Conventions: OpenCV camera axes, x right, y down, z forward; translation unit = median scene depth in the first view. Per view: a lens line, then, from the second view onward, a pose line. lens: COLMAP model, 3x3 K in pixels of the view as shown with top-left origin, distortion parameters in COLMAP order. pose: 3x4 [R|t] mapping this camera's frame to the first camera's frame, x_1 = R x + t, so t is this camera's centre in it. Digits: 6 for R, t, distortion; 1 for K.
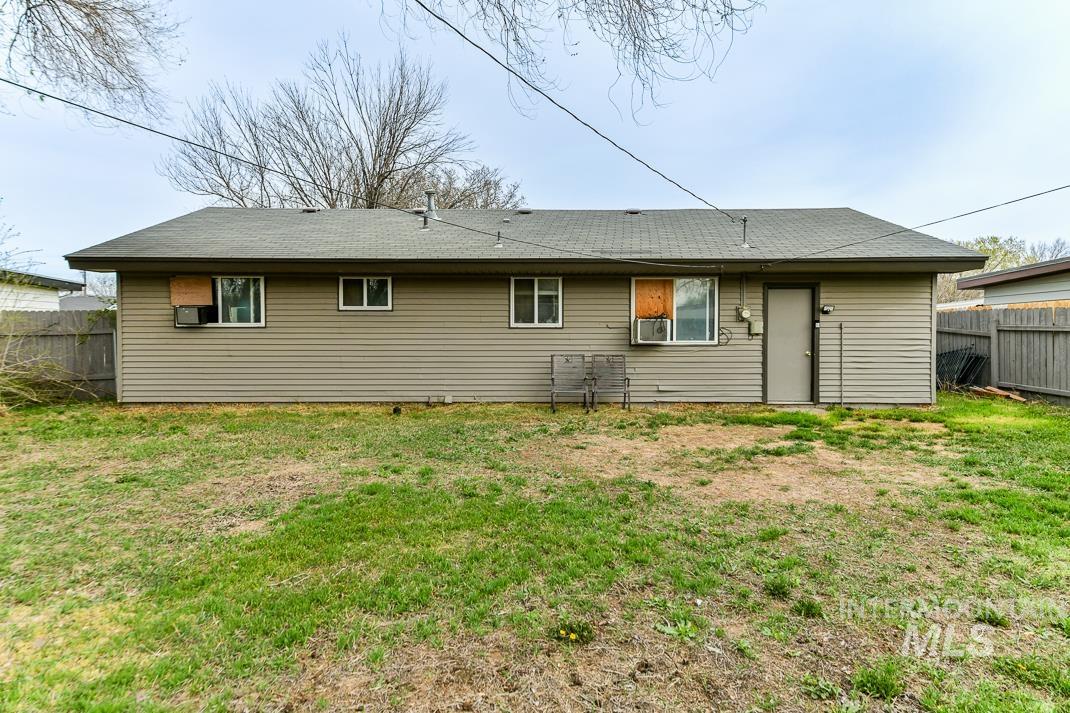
lens RADIAL K [[646.9, 0, 531.0], [0, 646.9, 328.2], [0, 0, 1]] dist [0.029102, -0.003021]
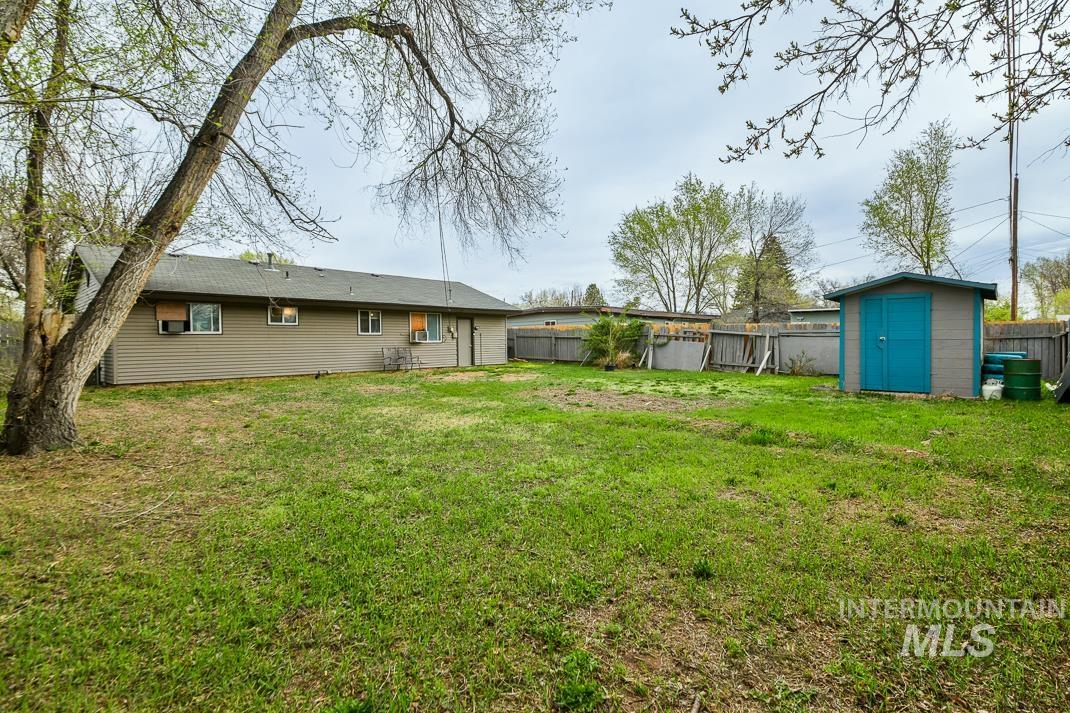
lens RADIAL K [[519.9, 0, 520.9], [0, 519.9, 355.9], [0, 0, 1]] dist [-0.001708, -0.000485]
pose [[0.686445, -0.025947, 0.726719, -0.868373], [0.006555, 0.999543, 0.029496, 0.020572], [-0.727152, -0.015484, 0.686302, -0.486807]]
